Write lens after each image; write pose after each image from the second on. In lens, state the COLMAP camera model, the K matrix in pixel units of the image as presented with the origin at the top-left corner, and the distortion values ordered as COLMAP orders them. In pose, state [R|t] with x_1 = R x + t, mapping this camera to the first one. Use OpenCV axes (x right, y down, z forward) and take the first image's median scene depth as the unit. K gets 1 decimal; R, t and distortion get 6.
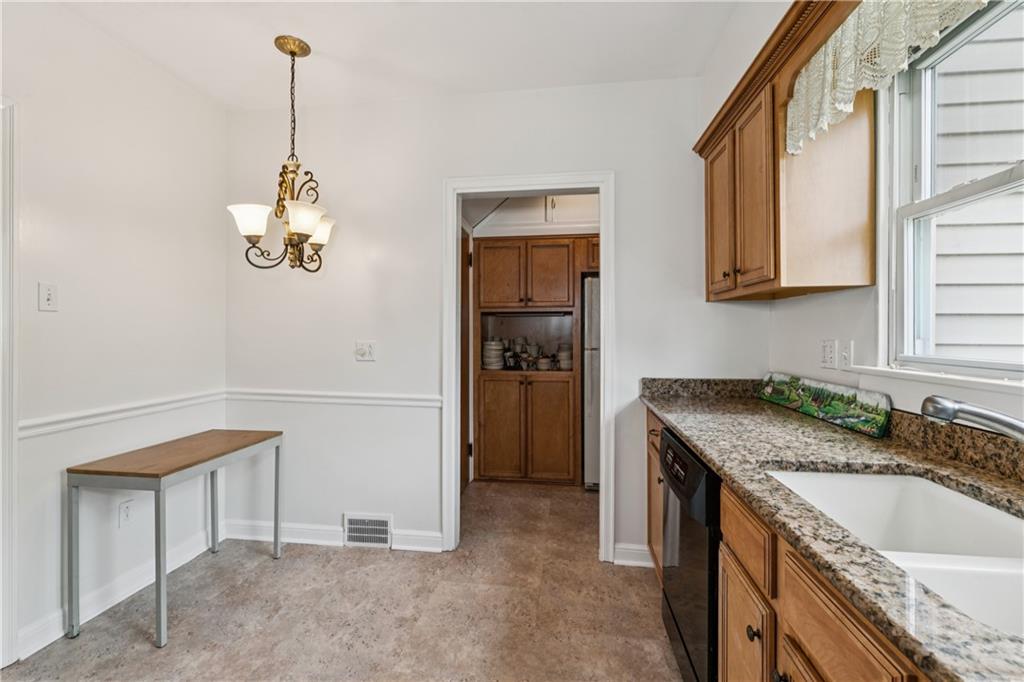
lens RADIAL K [[460.4, 0, 509.8], [0, 460.4, 335.3], [0, 0, 1]] dist [-0.002806, -0.000408]
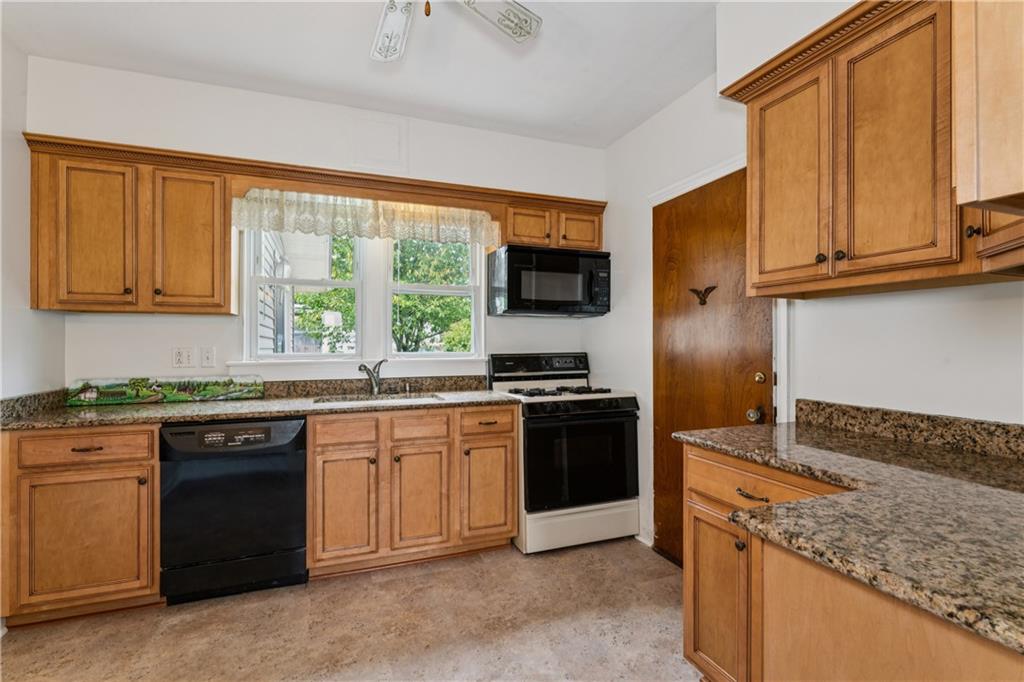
lens RADIAL K [[460.4, 0, 502.2], [0, 460.4, 339.4], [0, 0, 1]] dist [-0.002806, -0.000408]
pose [[-0.465838, 0.004559, 0.884858, -1.247033], [0.006561, 0.999977, -0.001698, -0.007731], [-0.884846, 0.005015, -0.465857, 0.938189]]
